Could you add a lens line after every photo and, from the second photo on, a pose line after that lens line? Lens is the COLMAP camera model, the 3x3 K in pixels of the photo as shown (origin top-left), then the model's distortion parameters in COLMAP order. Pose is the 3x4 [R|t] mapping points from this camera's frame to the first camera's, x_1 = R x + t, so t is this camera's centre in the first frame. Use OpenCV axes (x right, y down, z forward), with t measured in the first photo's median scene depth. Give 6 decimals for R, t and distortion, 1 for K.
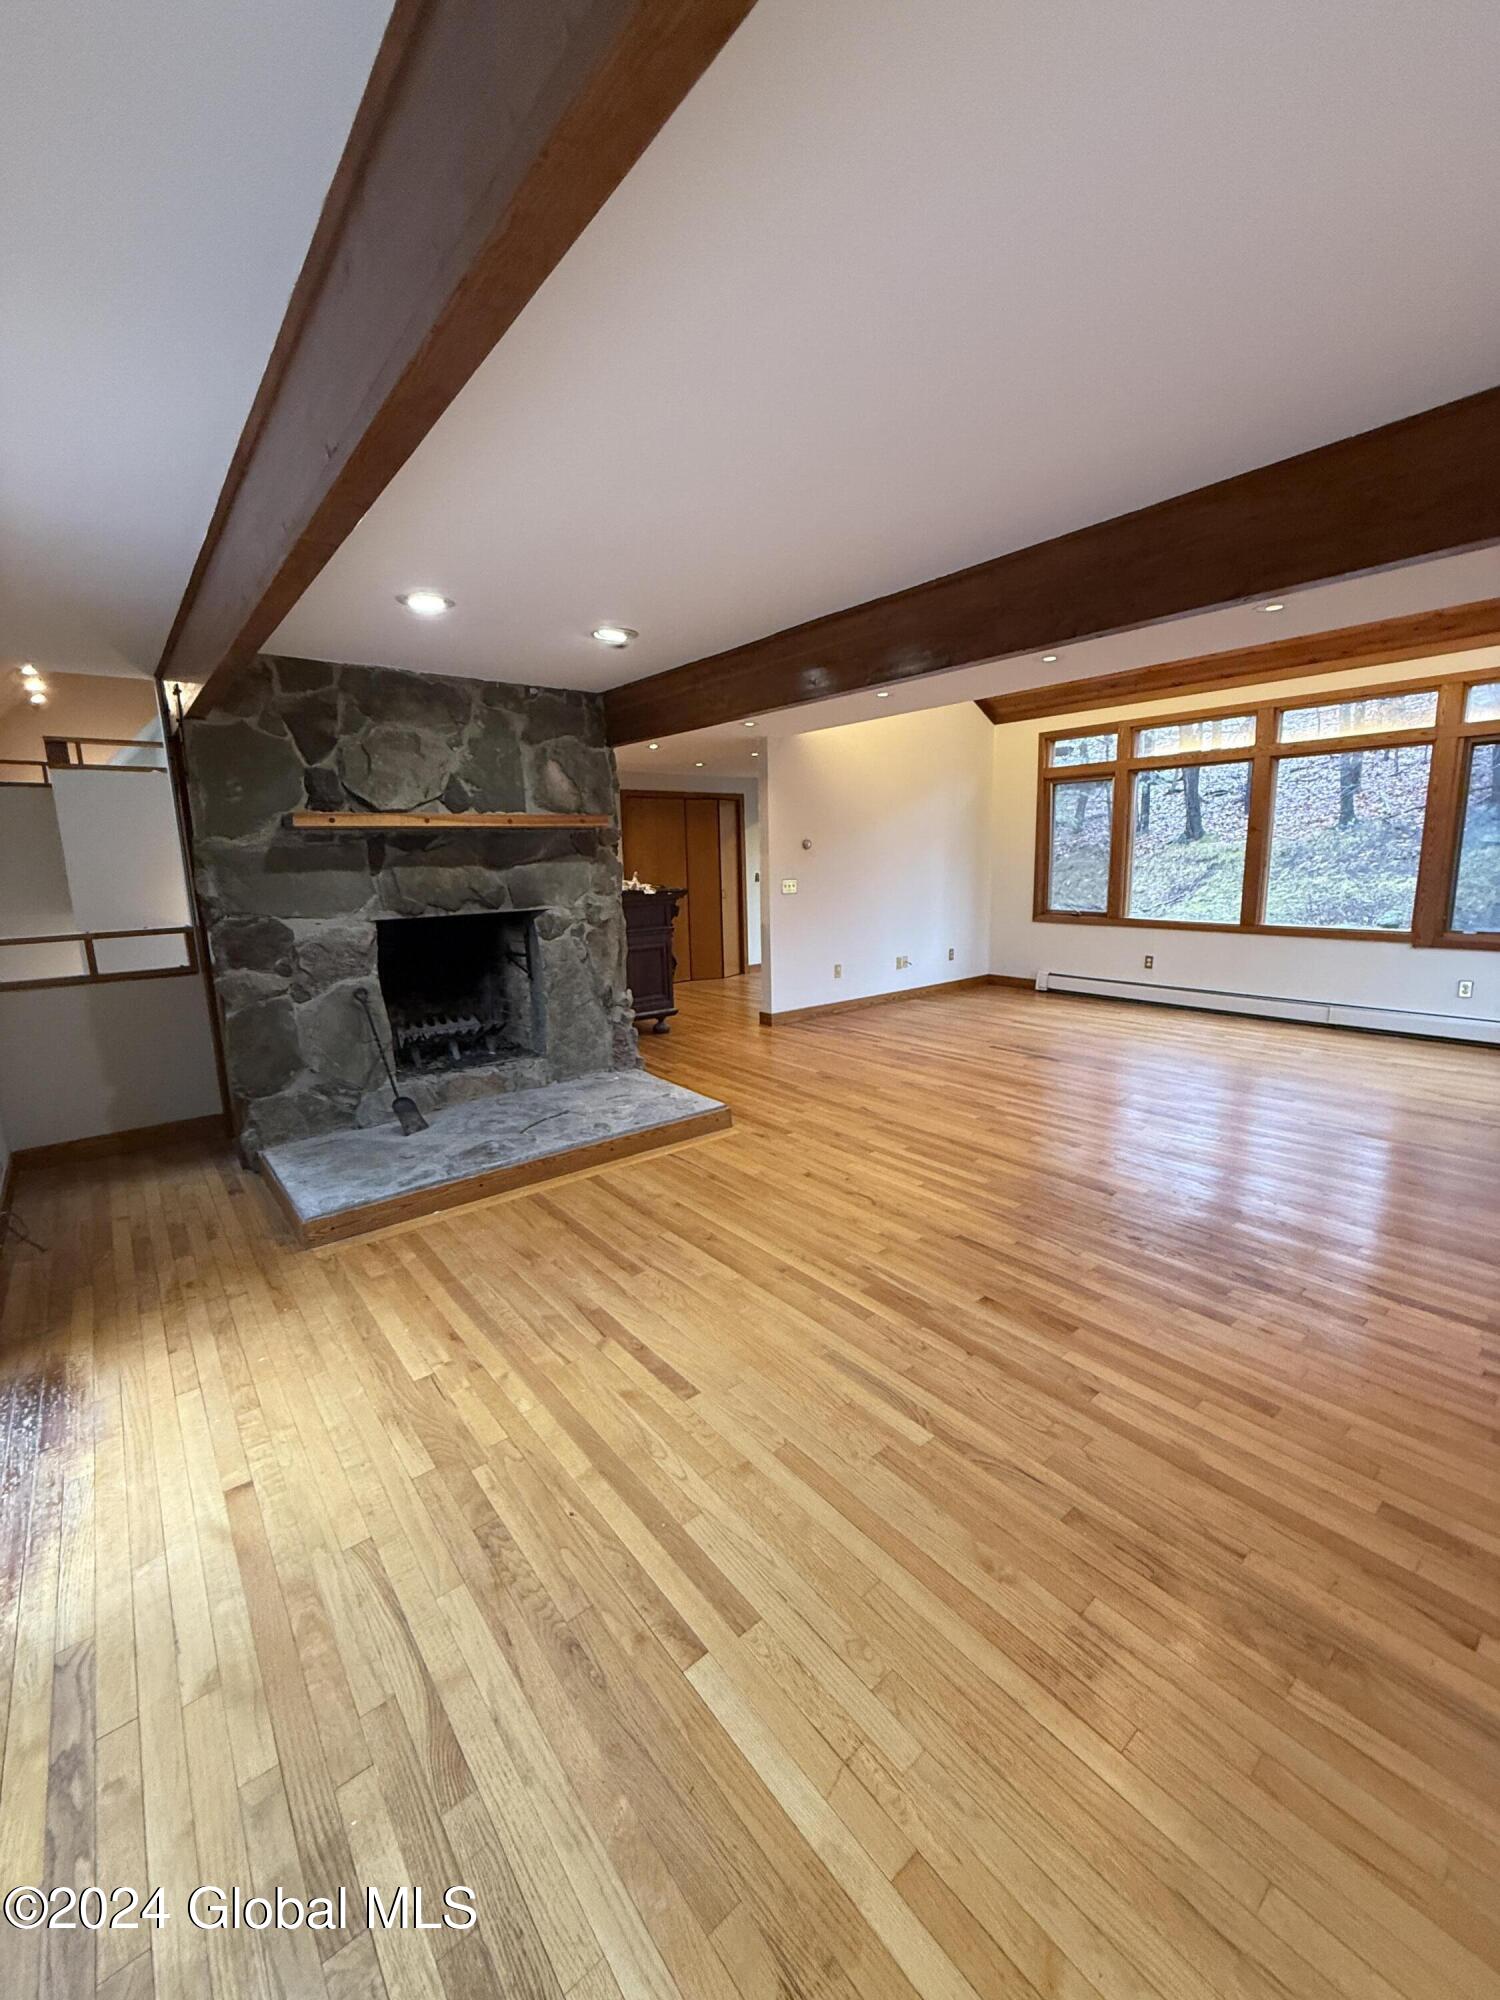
lens RADIAL K [[803.6, 0, 747.5], [0, 803.6, 993.5], [0, 0, 1]] dist [-0.002679, 0.000280]
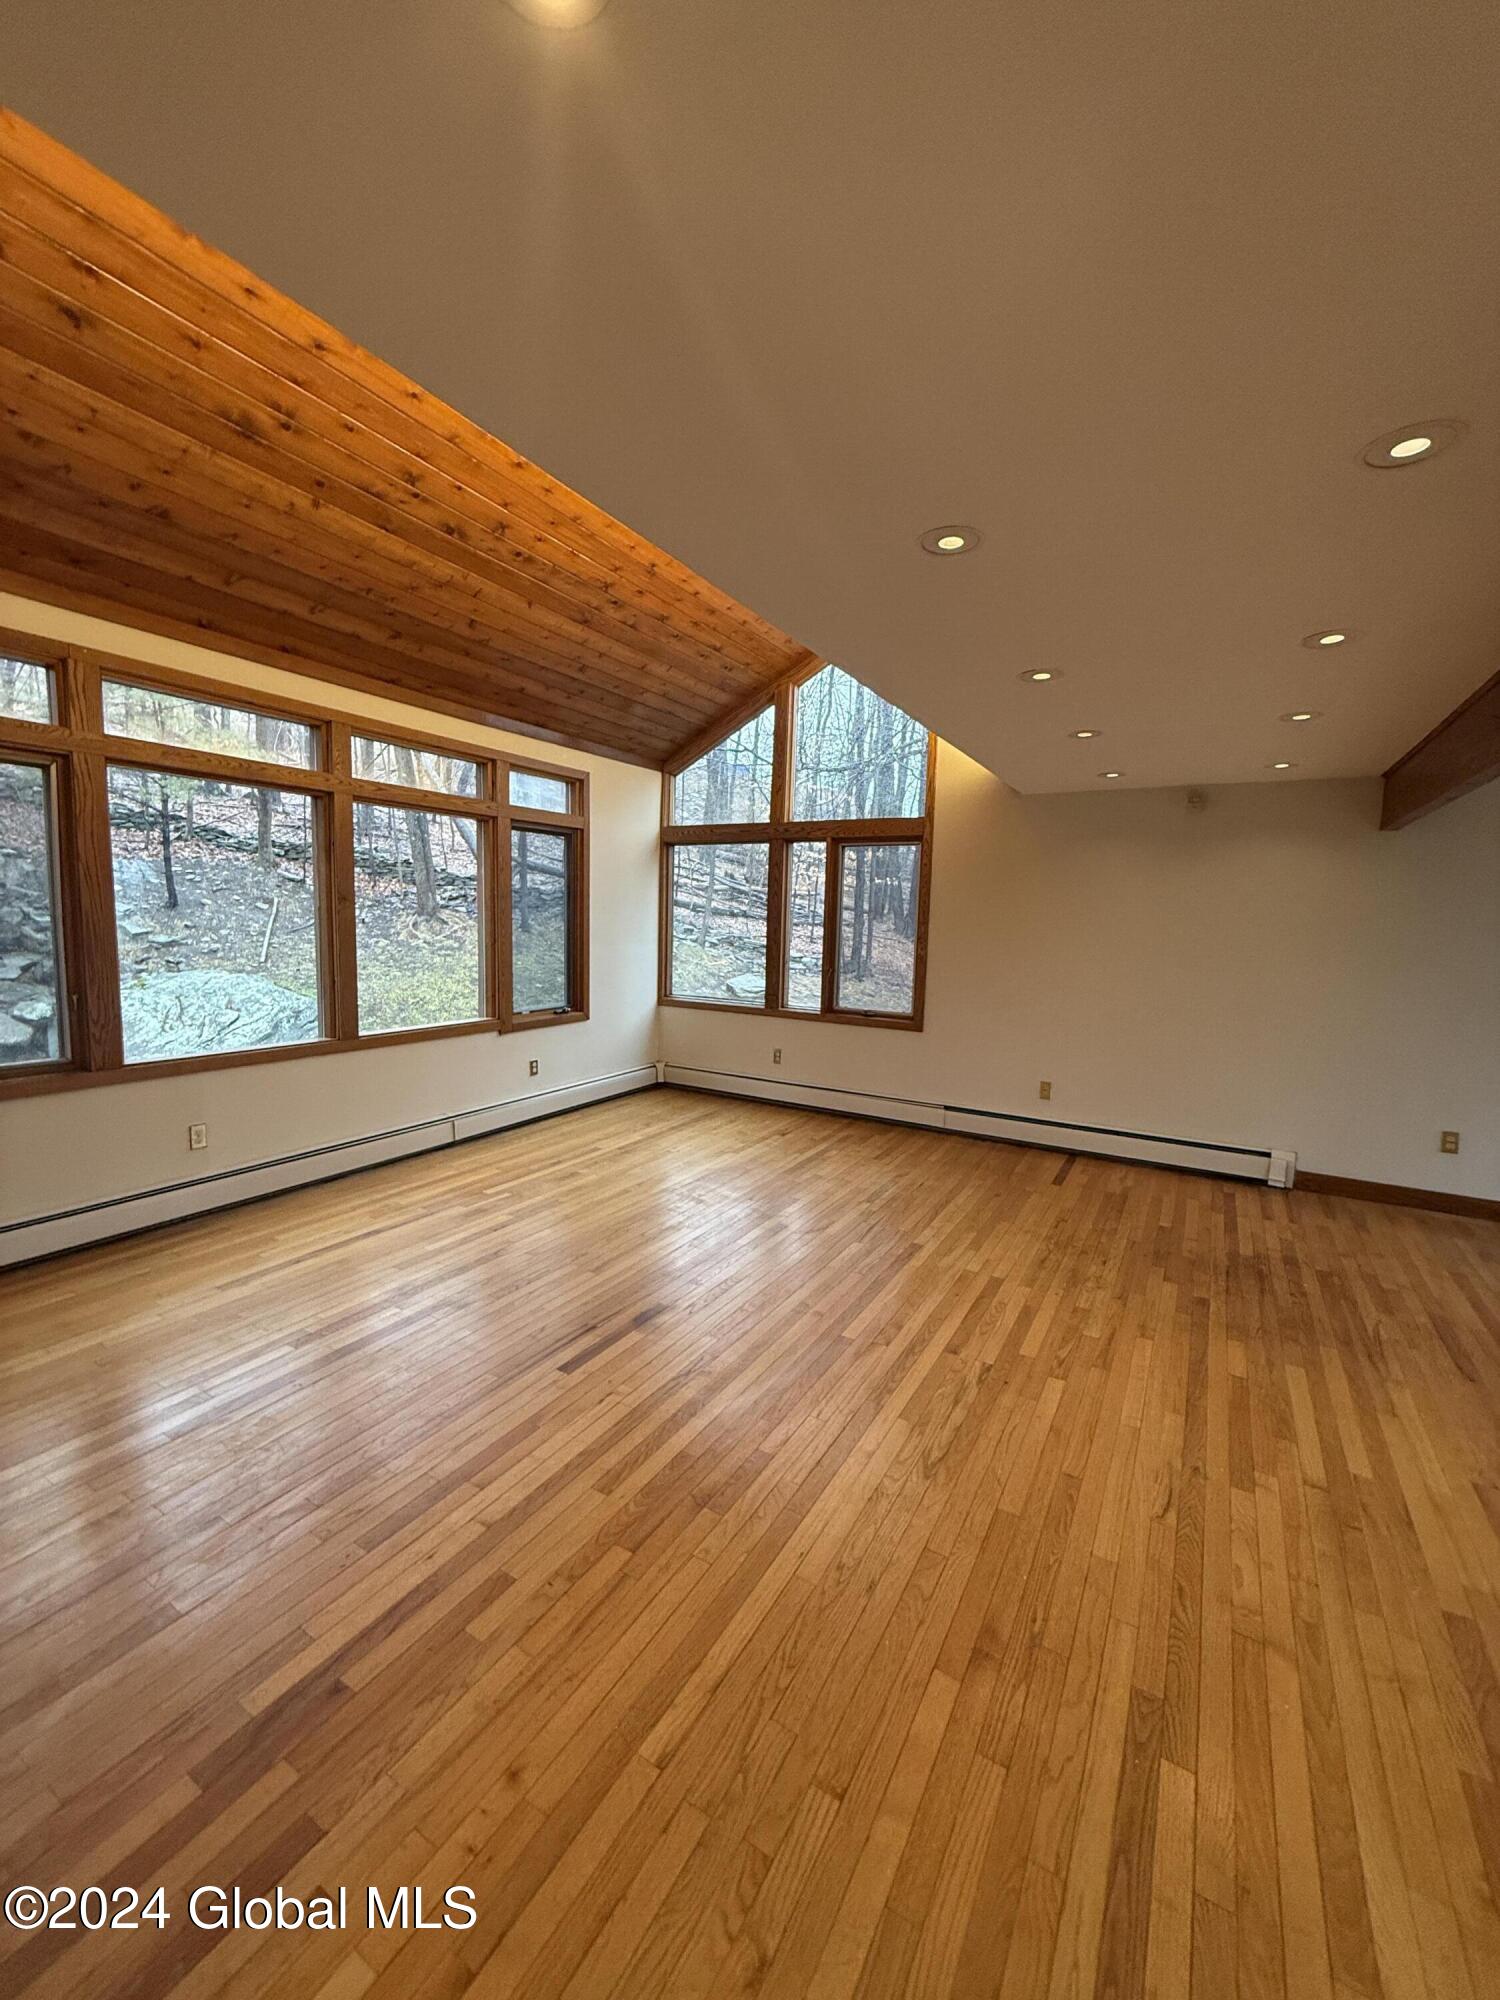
lens RADIAL K [[803.6, 0, 747.4], [0, 803.6, 998.8], [0, 0, 1]] dist [-0.002679, 0.000280]
pose [[-0.342842, -0.090623, 0.935012, -0.176960], [0.147961, 0.977703, 0.149014, -0.251061], [-0.927668, 0.189434, -0.321788, 1.324241]]
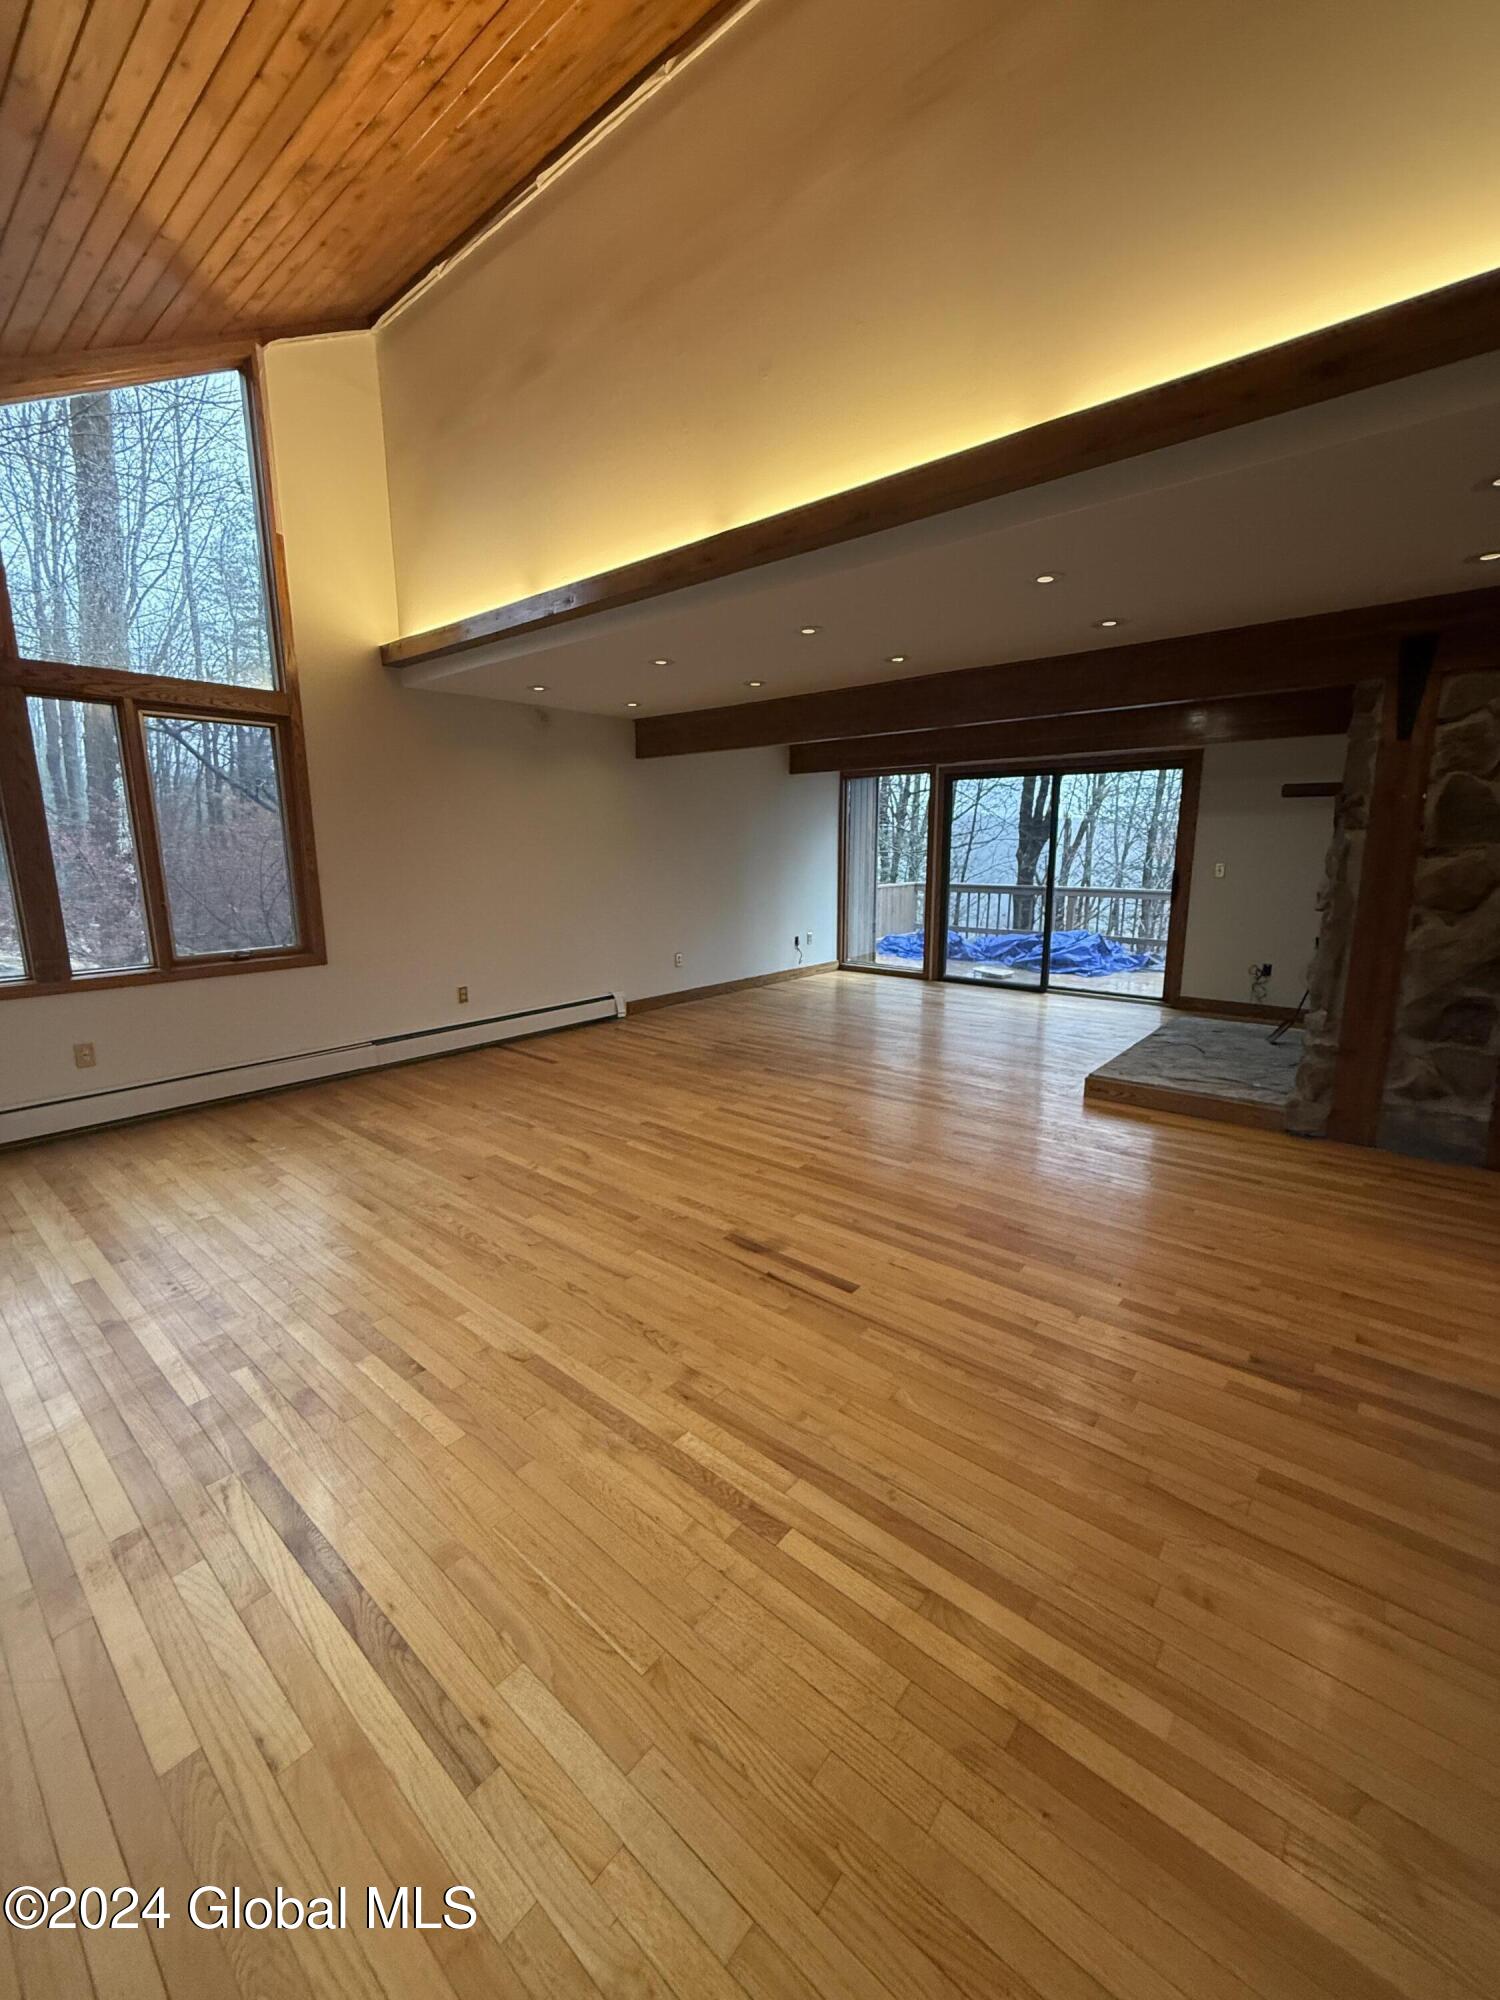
lens RADIAL K [[803.6, 0, 751.2], [0, 803.6, 998.6], [0, 0, 1]] dist [-0.002679, 0.000280]
pose [[-0.982781, 0.059550, -0.174915, 0.555620], [-0.008506, 0.931058, 0.364773, -0.314018], [0.184578, 0.359980, -0.914519, 1.744740]]
